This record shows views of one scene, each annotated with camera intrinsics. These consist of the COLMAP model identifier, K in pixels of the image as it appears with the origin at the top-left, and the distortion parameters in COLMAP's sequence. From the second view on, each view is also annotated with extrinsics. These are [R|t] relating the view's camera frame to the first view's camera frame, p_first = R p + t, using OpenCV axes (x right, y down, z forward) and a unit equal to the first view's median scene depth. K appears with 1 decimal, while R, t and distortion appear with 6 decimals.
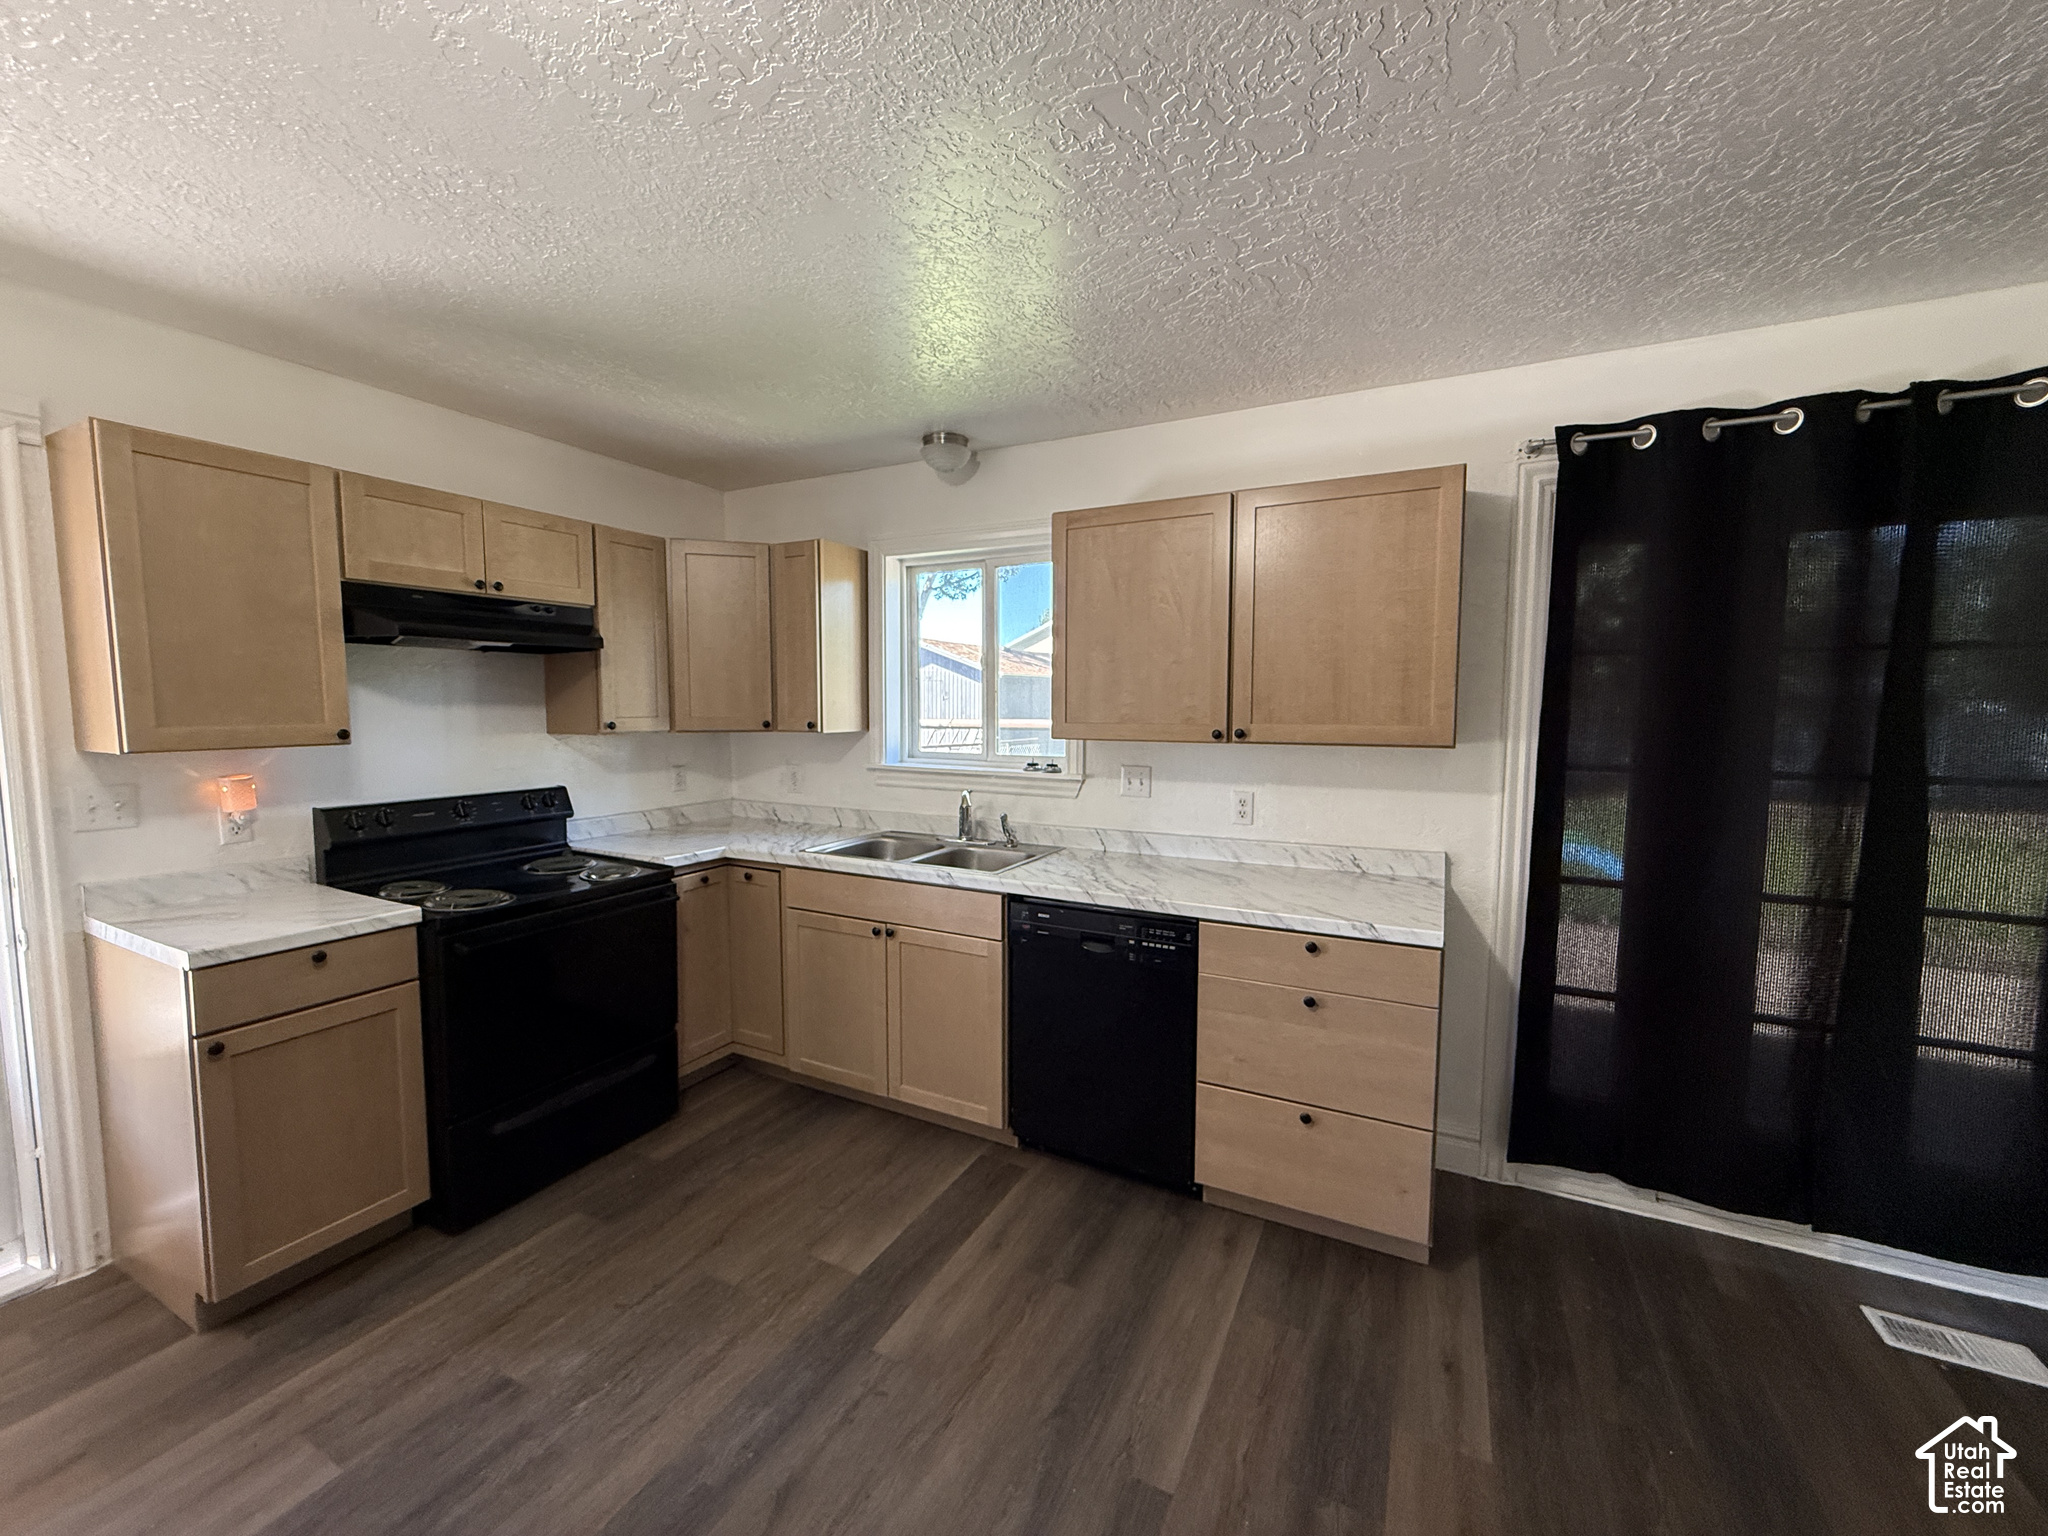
lens RADIAL K [[813.2, 0, 1024.0], [0, 813.2, 768.0], [0, 0, 1]] dist [-0.000696, 0.000060]
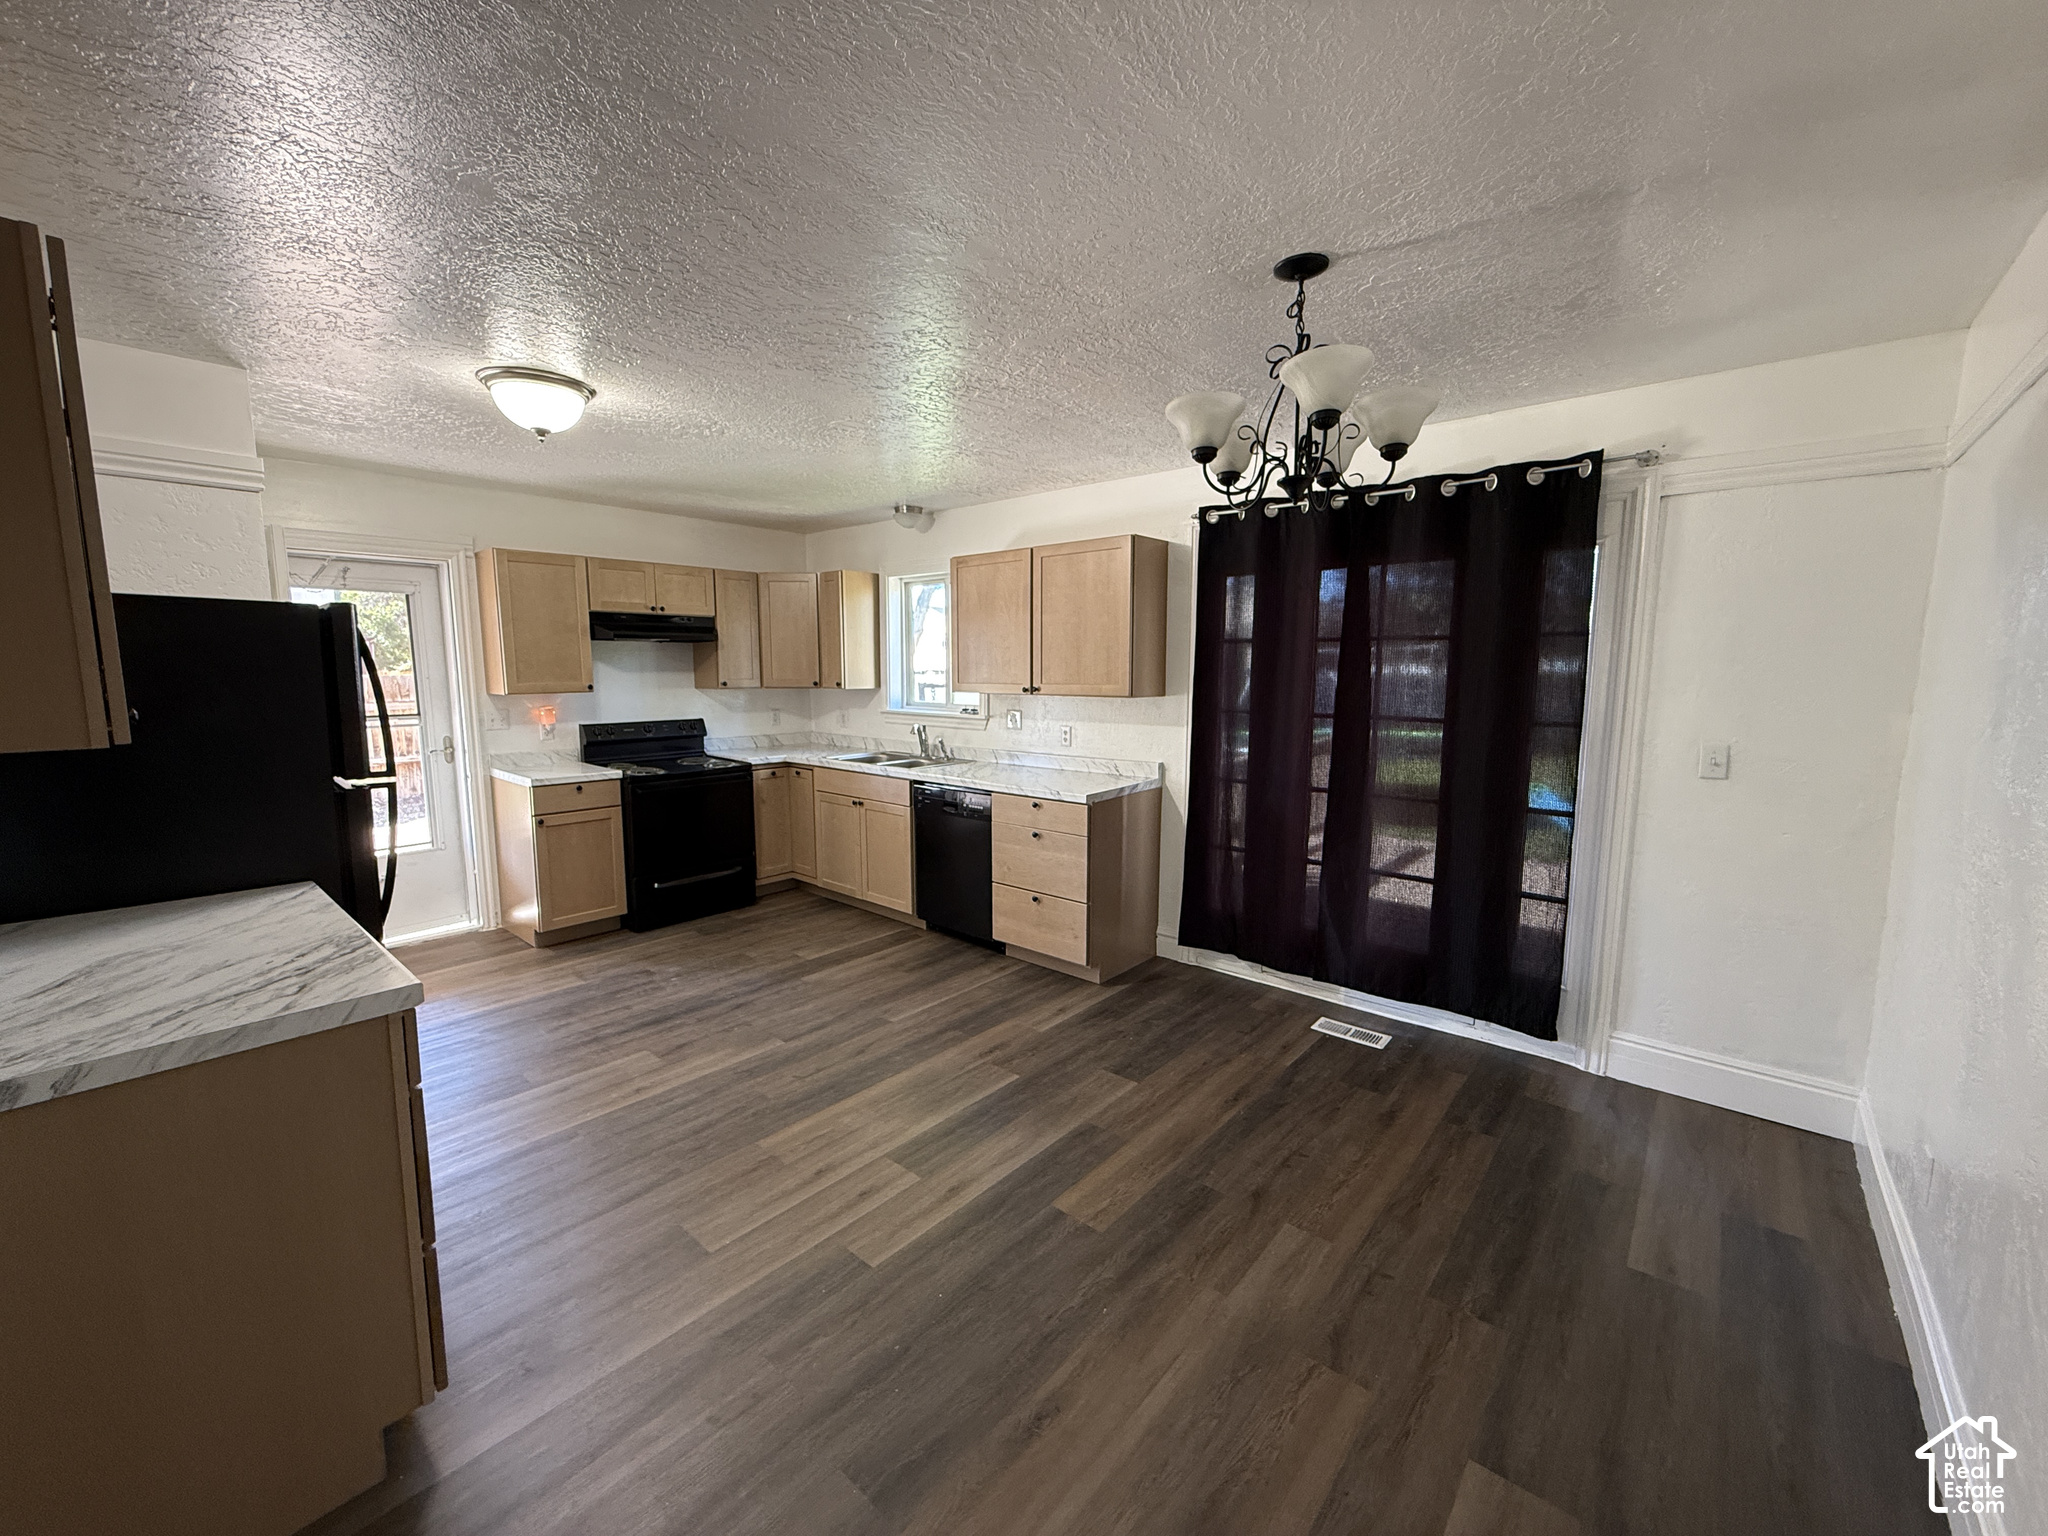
lens RADIAL K [[813.2, 0, 1024.0], [0, 813.2, 768.0], [0, 0, 1]] dist [-0.000696, 0.000060]
pose [[0.971288, 0.027813, -0.236274, 0.631404], [-0.017240, 0.998760, 0.046699, 0.042571], [0.237280, -0.041285, 0.970564, -0.653087]]
